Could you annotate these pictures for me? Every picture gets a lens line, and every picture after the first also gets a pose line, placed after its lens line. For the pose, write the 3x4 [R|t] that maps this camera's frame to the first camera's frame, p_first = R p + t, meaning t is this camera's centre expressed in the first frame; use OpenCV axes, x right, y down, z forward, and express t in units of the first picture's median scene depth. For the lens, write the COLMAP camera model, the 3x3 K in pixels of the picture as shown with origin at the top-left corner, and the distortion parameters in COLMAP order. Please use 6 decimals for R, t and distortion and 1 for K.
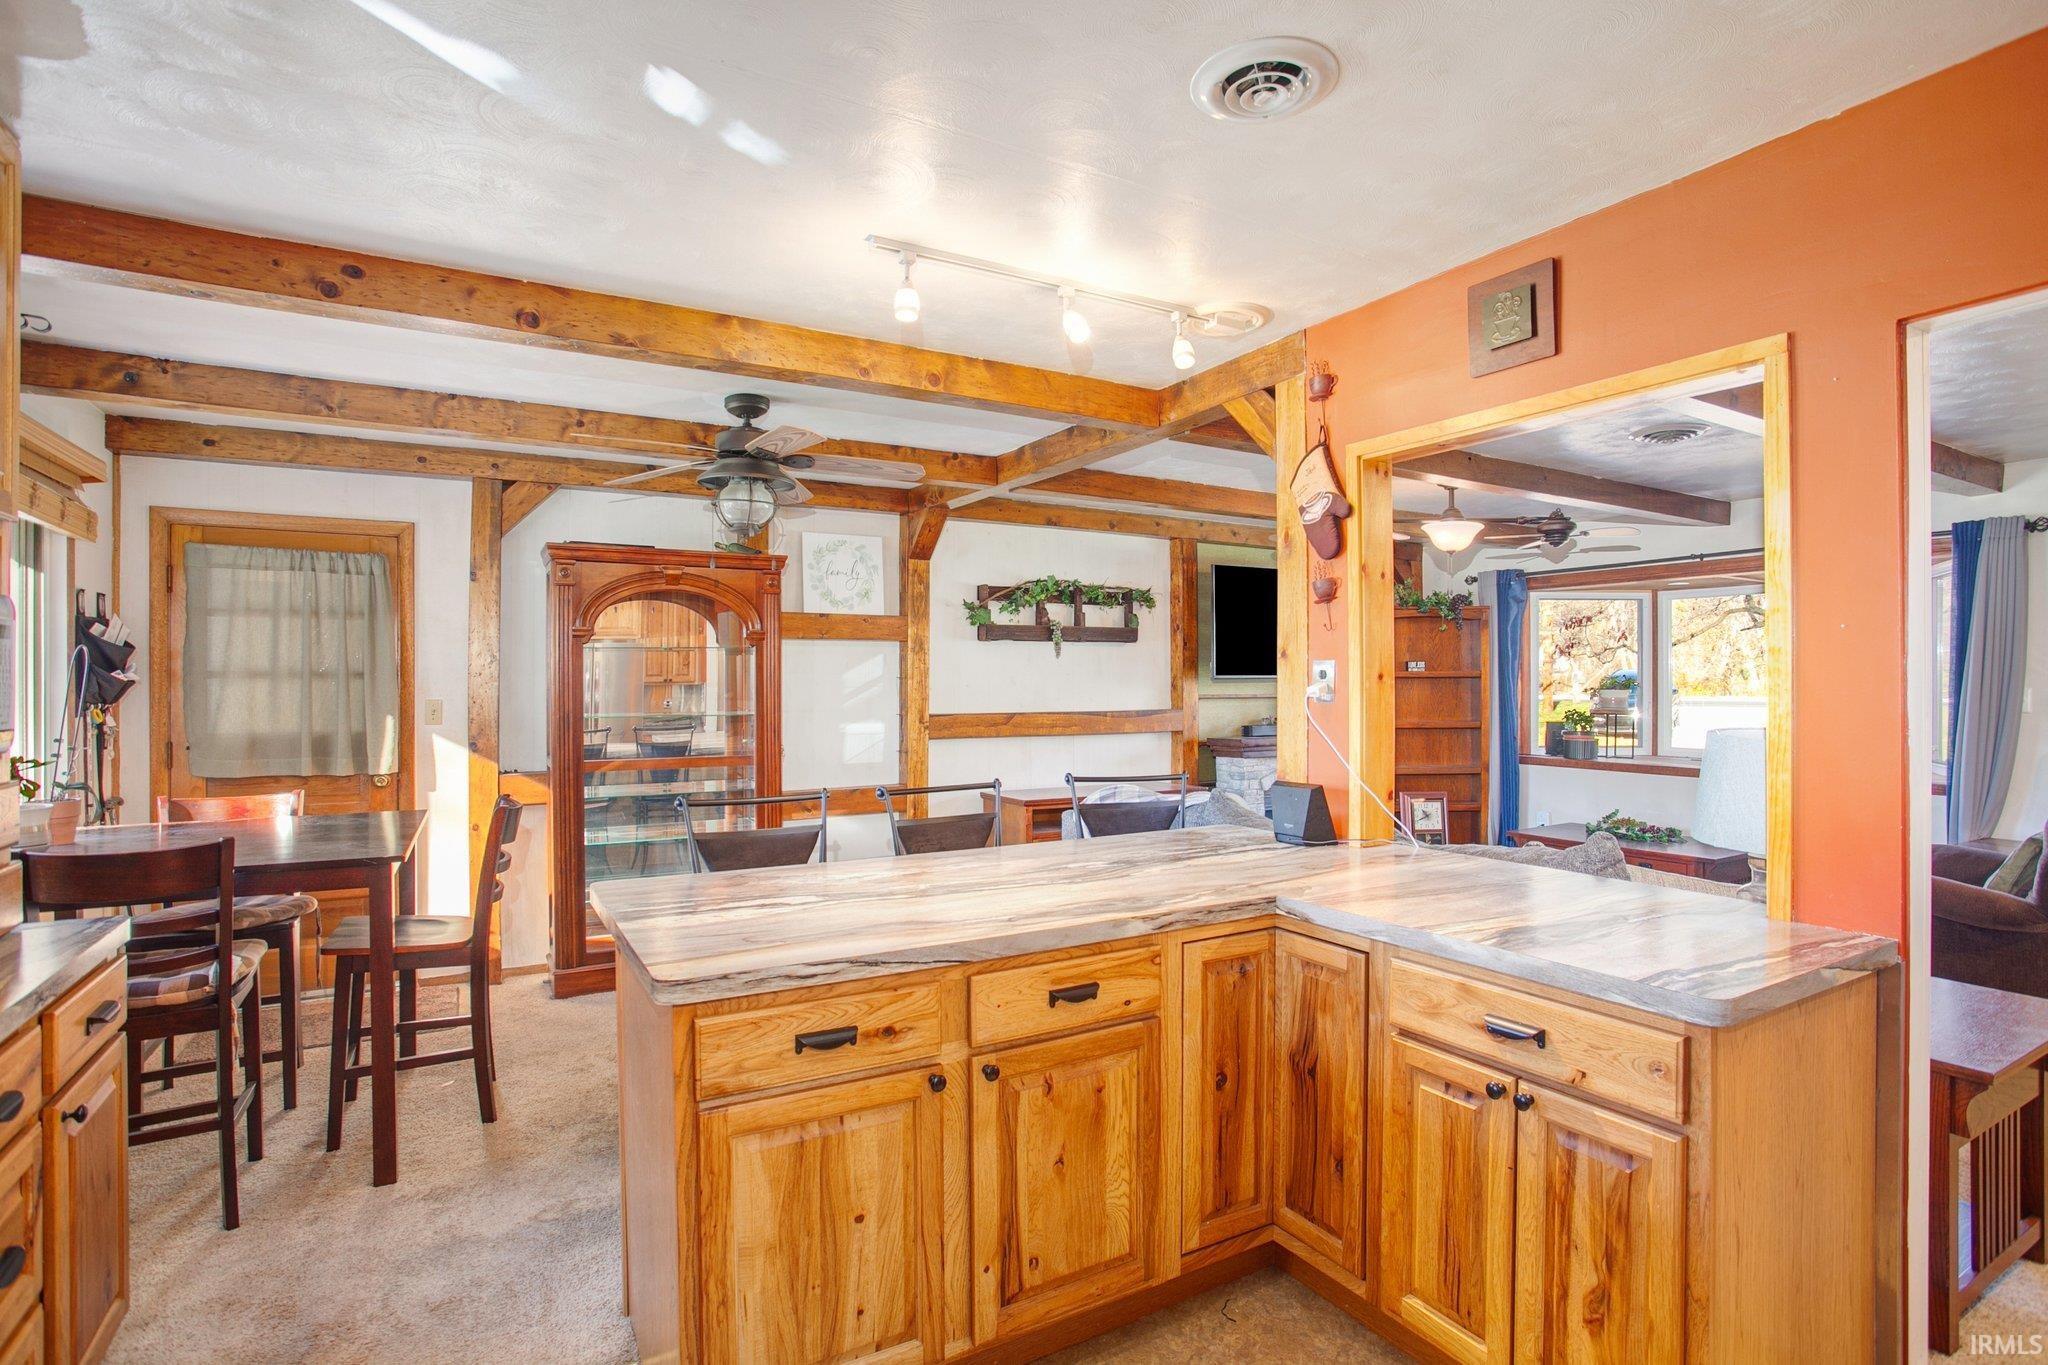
lens RADIAL K [[1036.9, 0, 1024.0], [0, 1036.9, 682.5], [0, 0, 1]] dist [-0.066941, 0.029533]
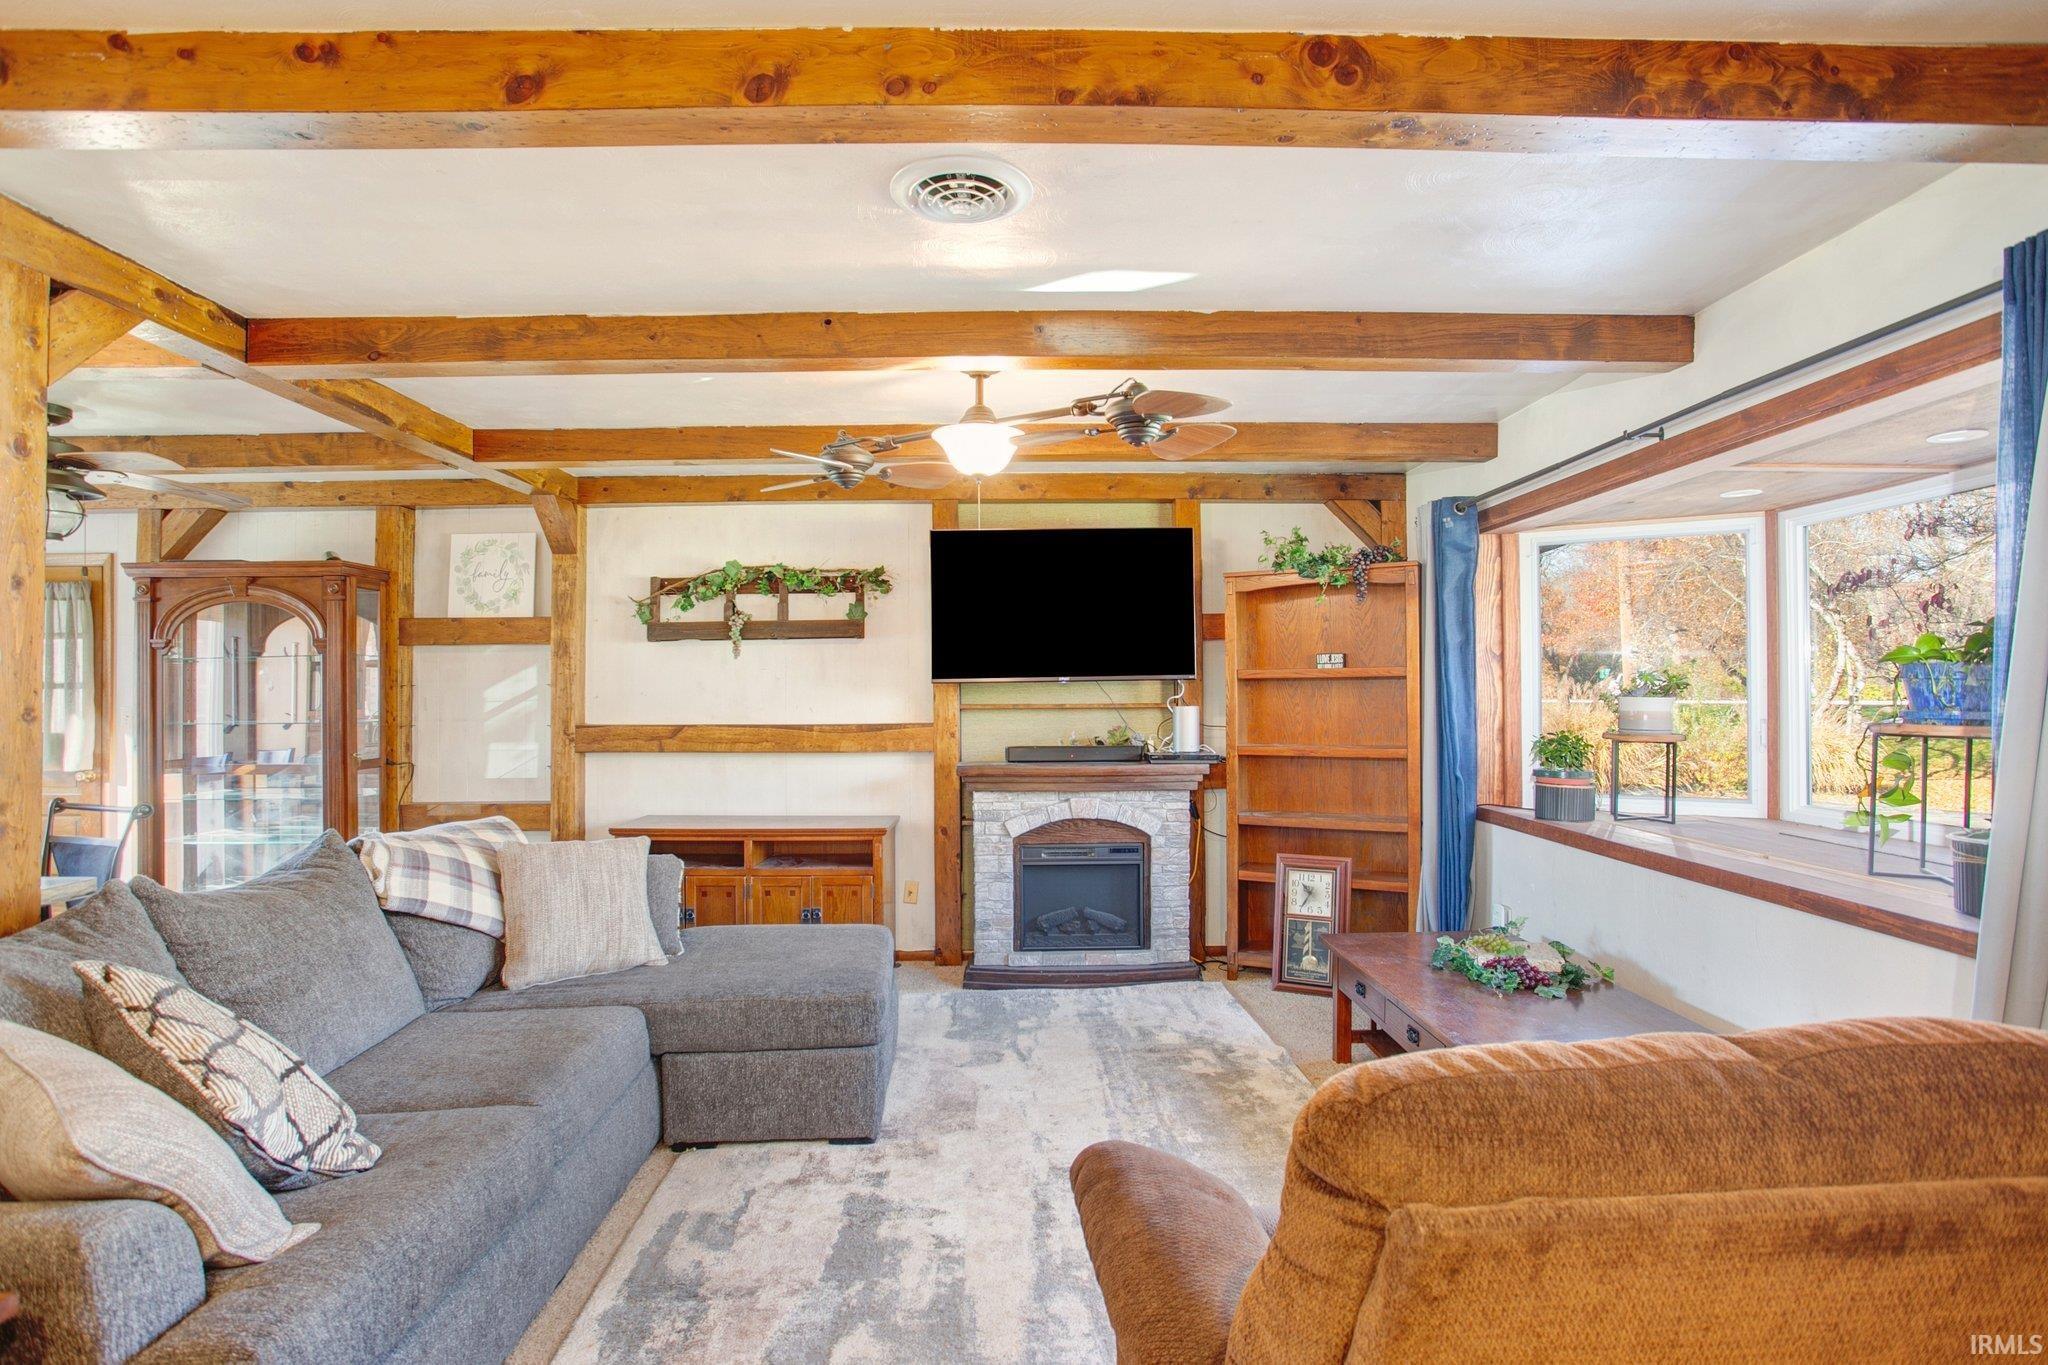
lens RADIAL K [[1036.9, 0, 1024.0], [0, 1036.9, 682.5], [0, 0, 1]] dist [-0.066941, 0.029533]
pose [[0.865985, -0.006691, -0.500025, 0.650422], [0.004903, 0.999976, -0.004891, -0.000359], [0.500046, 0.001784, 0.865997, 0.405014]]
